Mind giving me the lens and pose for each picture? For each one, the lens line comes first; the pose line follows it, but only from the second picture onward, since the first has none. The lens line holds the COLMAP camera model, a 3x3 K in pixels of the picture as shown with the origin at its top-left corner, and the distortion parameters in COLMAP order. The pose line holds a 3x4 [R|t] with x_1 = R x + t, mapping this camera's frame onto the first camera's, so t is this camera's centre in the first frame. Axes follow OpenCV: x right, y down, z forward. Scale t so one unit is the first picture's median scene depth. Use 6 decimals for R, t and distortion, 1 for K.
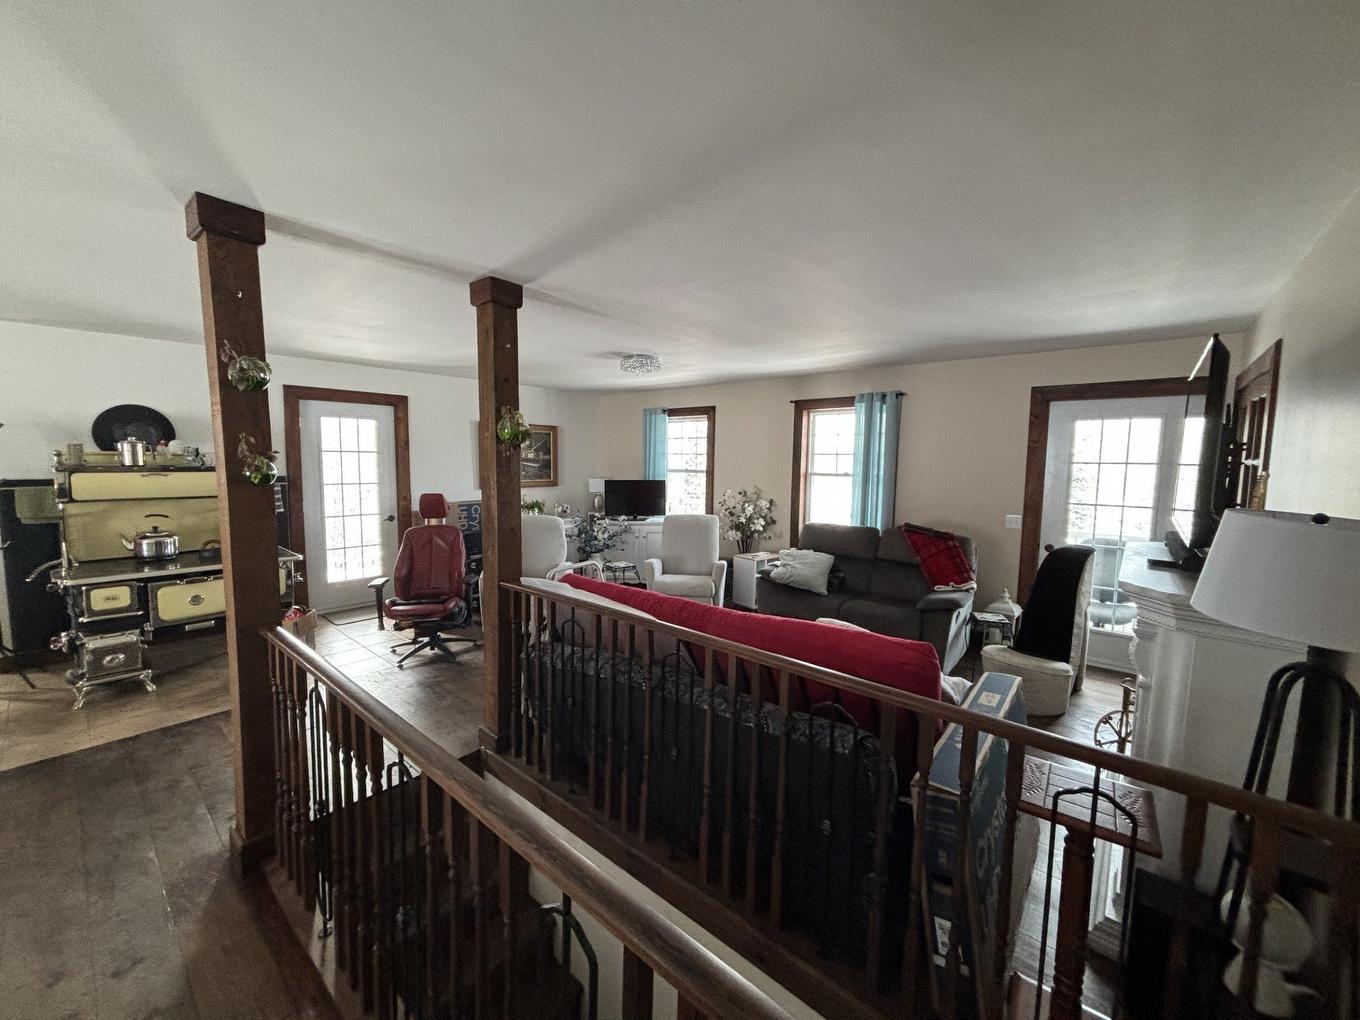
lens RADIAL K [[553.5, 0, 679.5], [0, 553.5, 511.3], [0, 0, 1]] dist [0.004049, -0.001373]
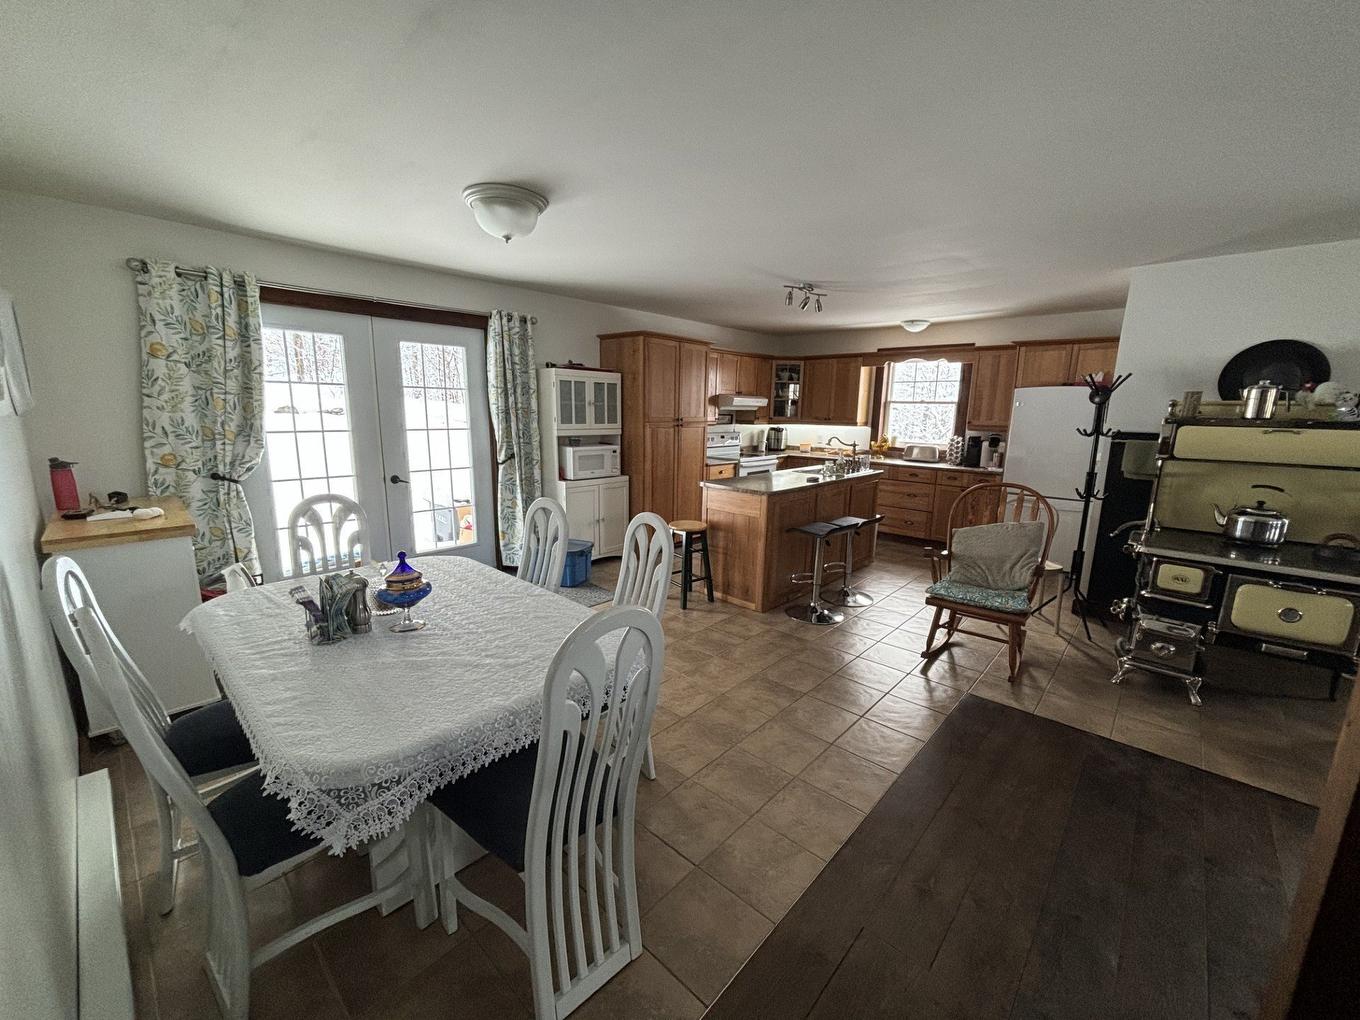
lens RADIAL K [[553.5, 0, 677.5], [0, 553.5, 515.8], [0, 0, 1]] dist [0.004049, -0.001373]
pose [[-0.009916, 0.180063, -0.983605, -0.209777], [-0.111048, 0.977371, 0.180041, -0.000452], [0.993766, 0.111012, 0.010304, 0.225620]]
